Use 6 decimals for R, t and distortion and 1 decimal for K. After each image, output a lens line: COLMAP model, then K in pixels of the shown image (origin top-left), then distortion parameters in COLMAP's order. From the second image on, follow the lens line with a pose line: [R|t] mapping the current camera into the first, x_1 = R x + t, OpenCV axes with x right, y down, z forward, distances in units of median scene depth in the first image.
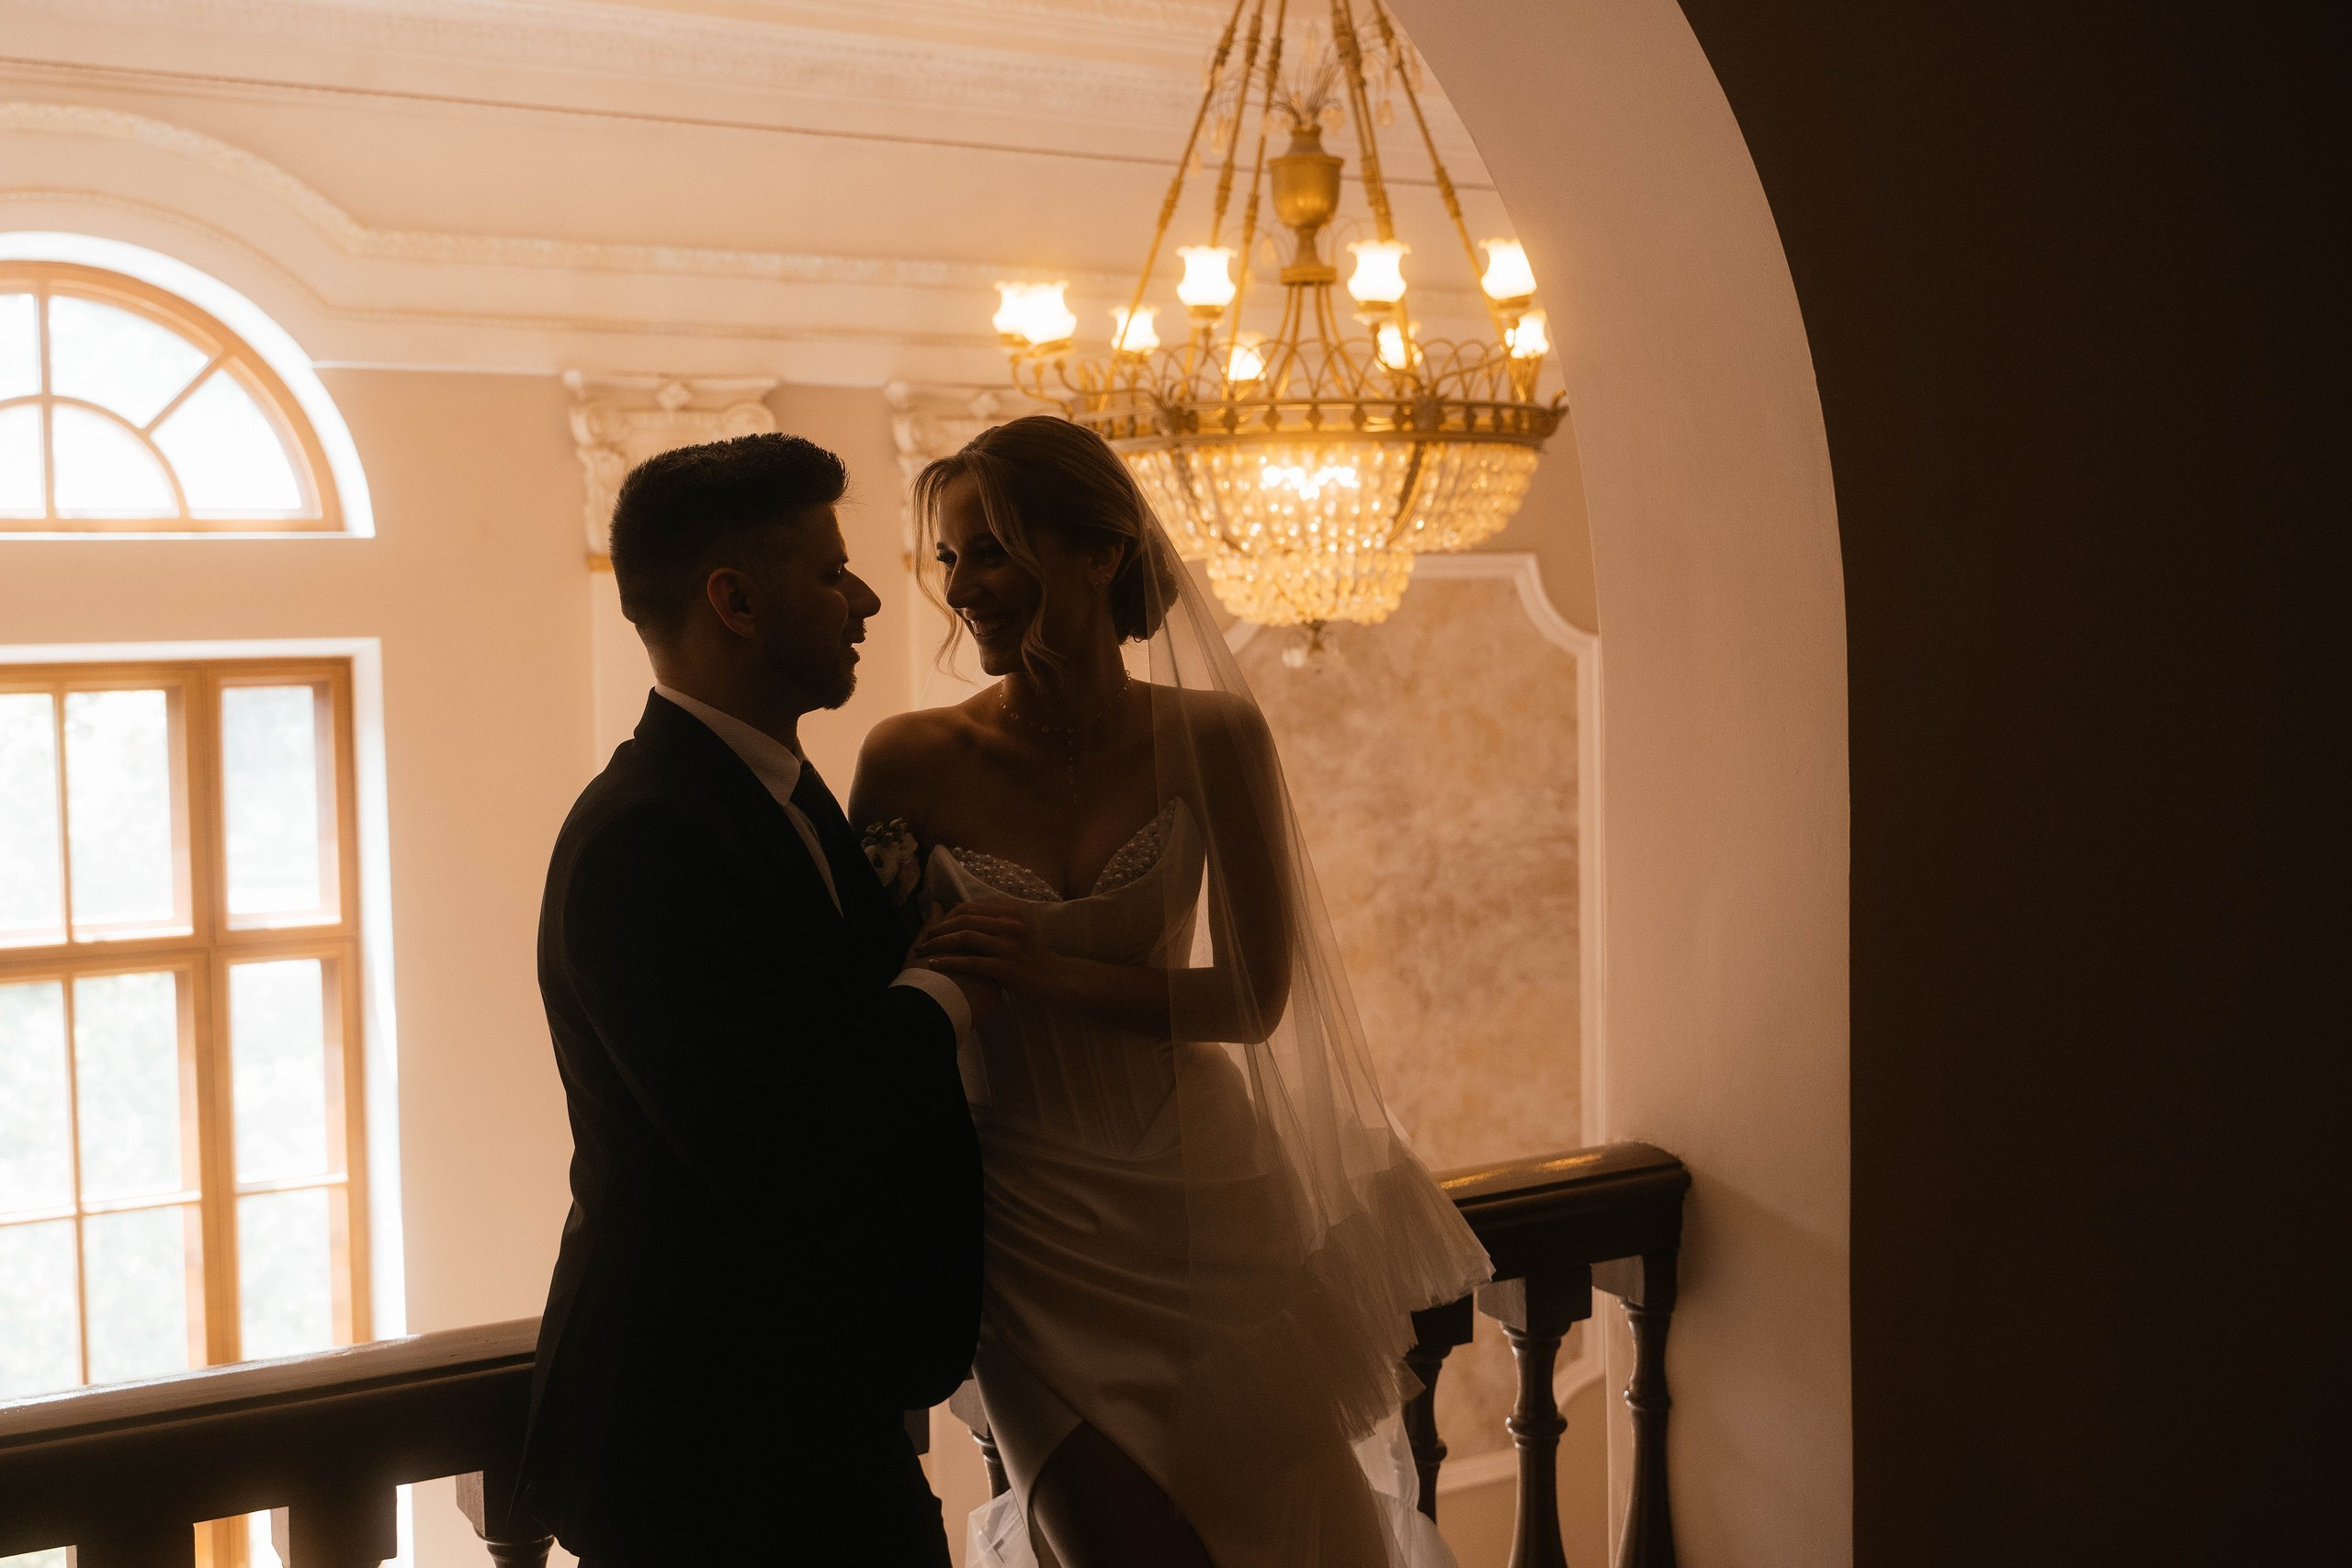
lens RADIAL K [[3782.3, 0, 1176.0], [0, 3782.3, 784.0], [0, 0, 1]] dist [0.172921, -0.012933]
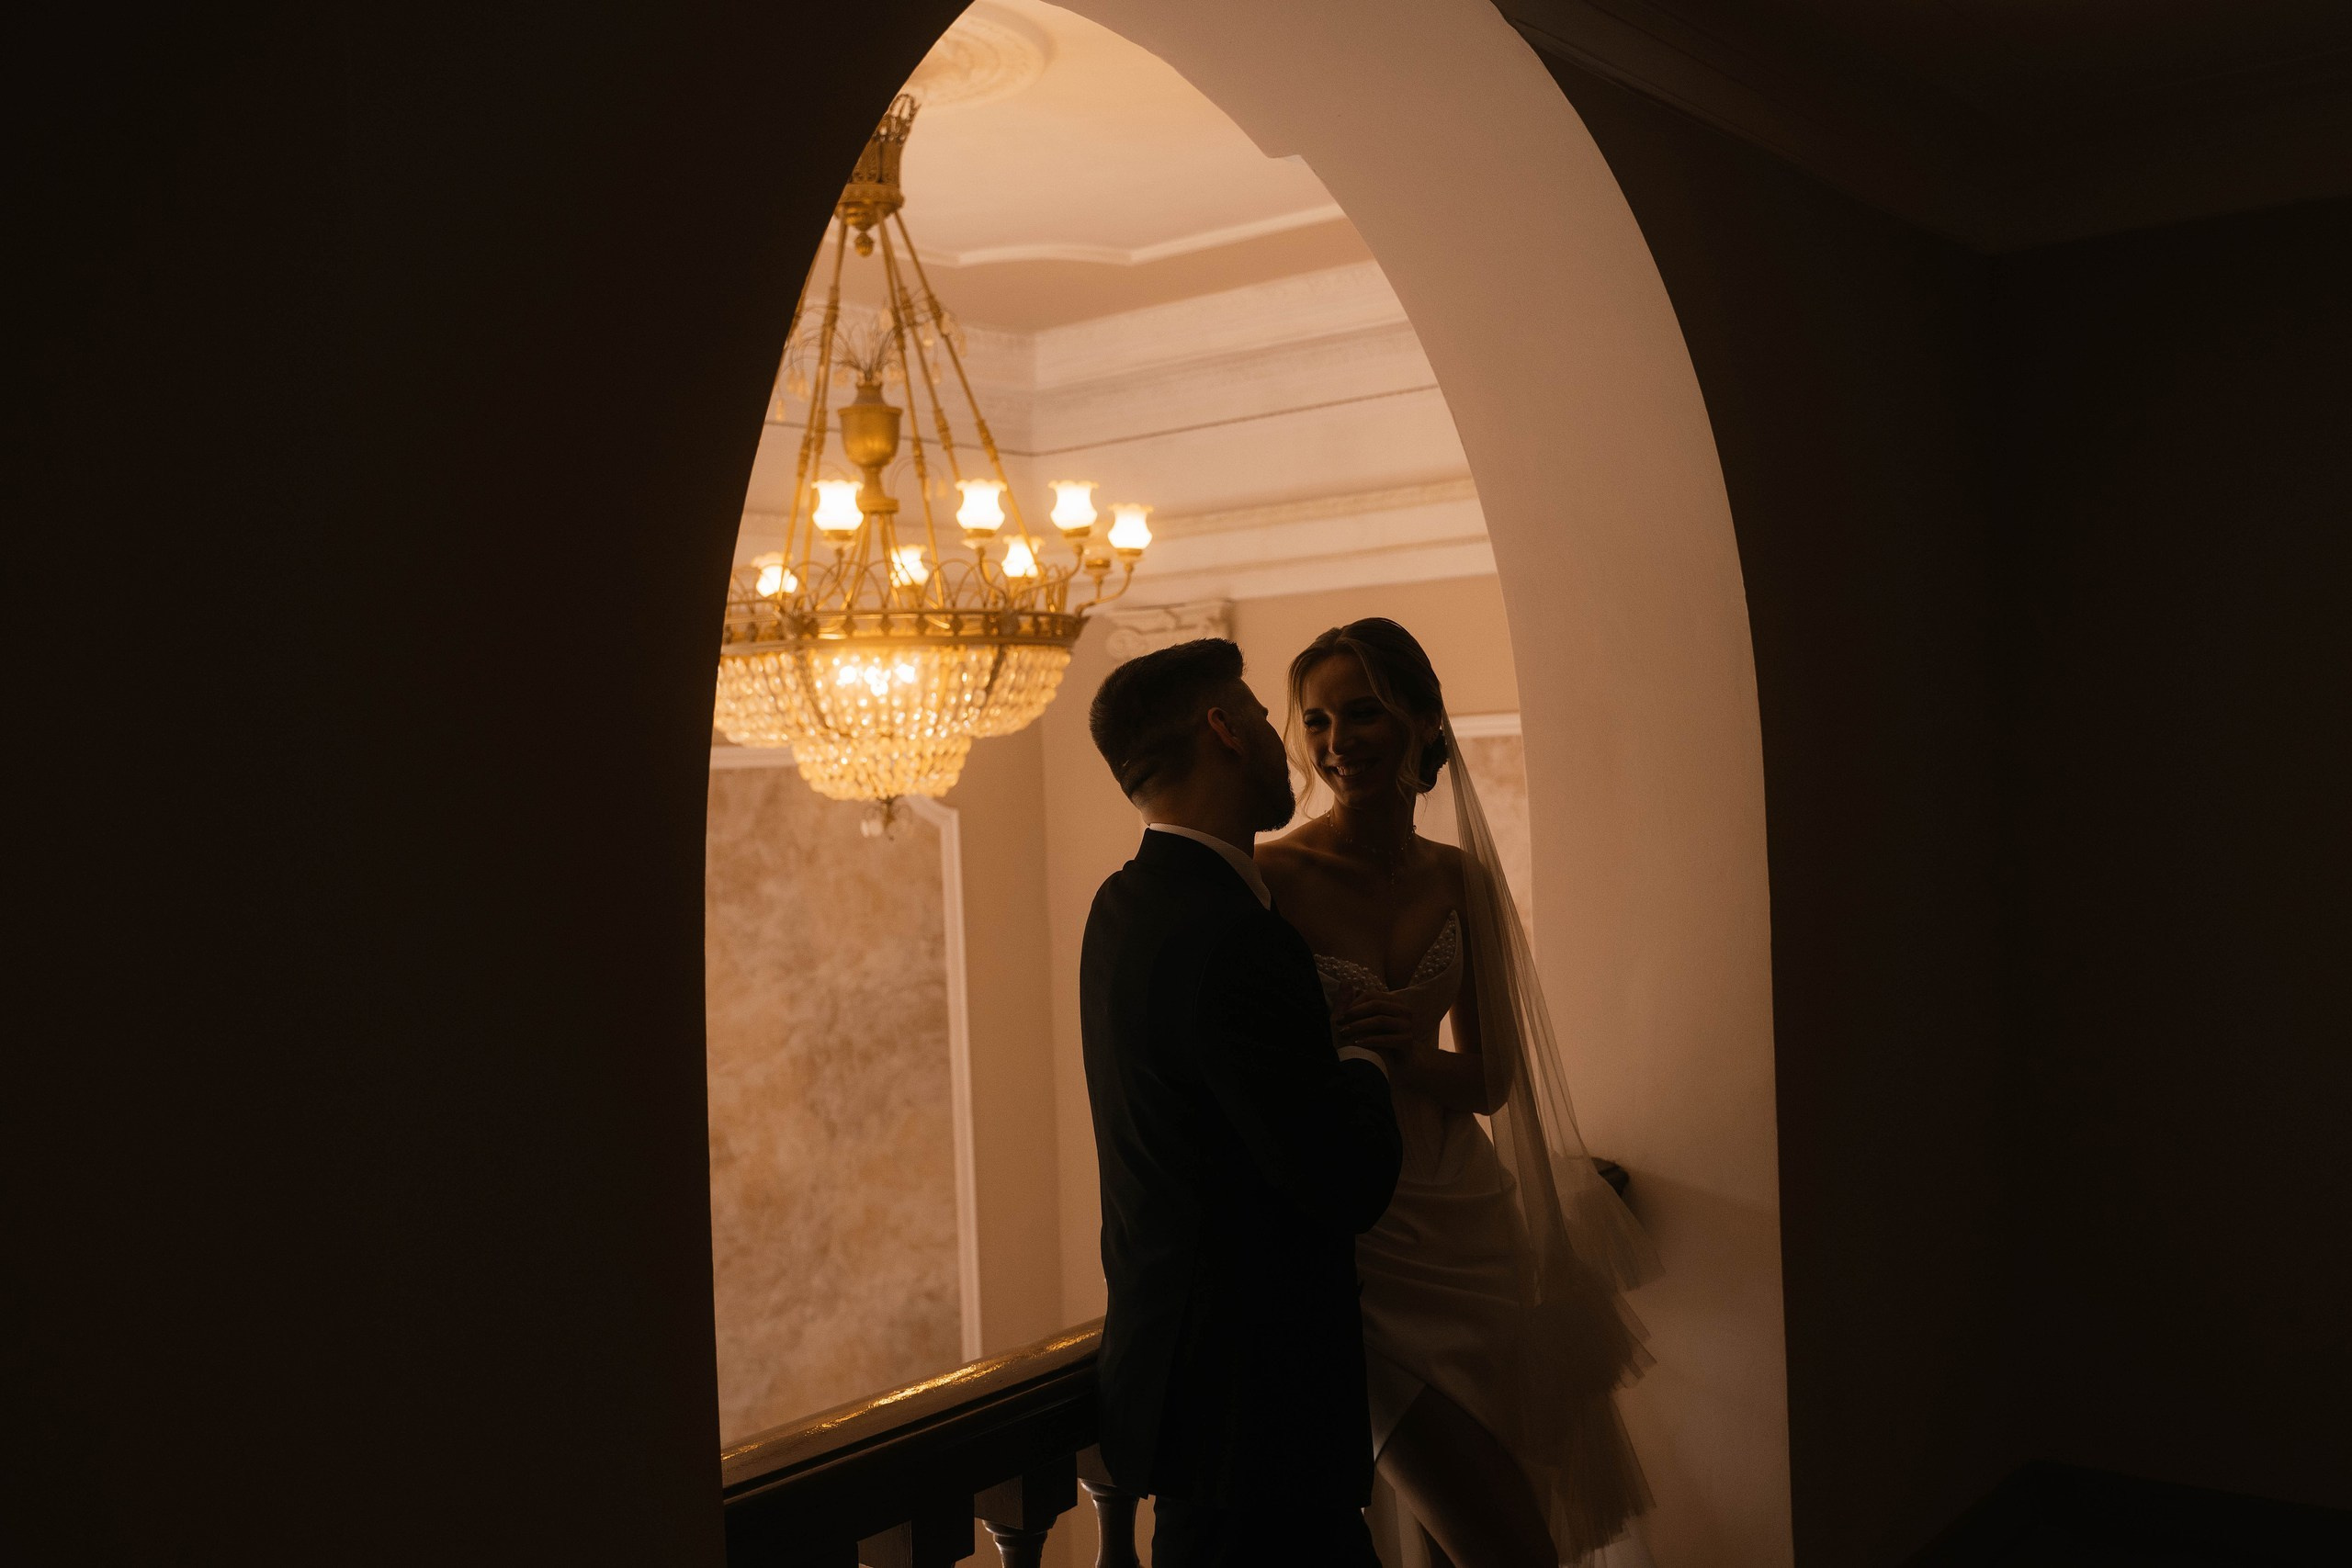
lens RADIAL K [[3782.3, 0, 1176.0], [0, 3782.3, 784.0], [0, 0, 1]] dist [0.172921, -0.012933]
pose [[0.852214, -0.022736, 0.522700, -0.504563], [0.053734, 0.997576, -0.044217, 0.010194], [-0.520427, 0.065770, 0.851369, -0.052280]]
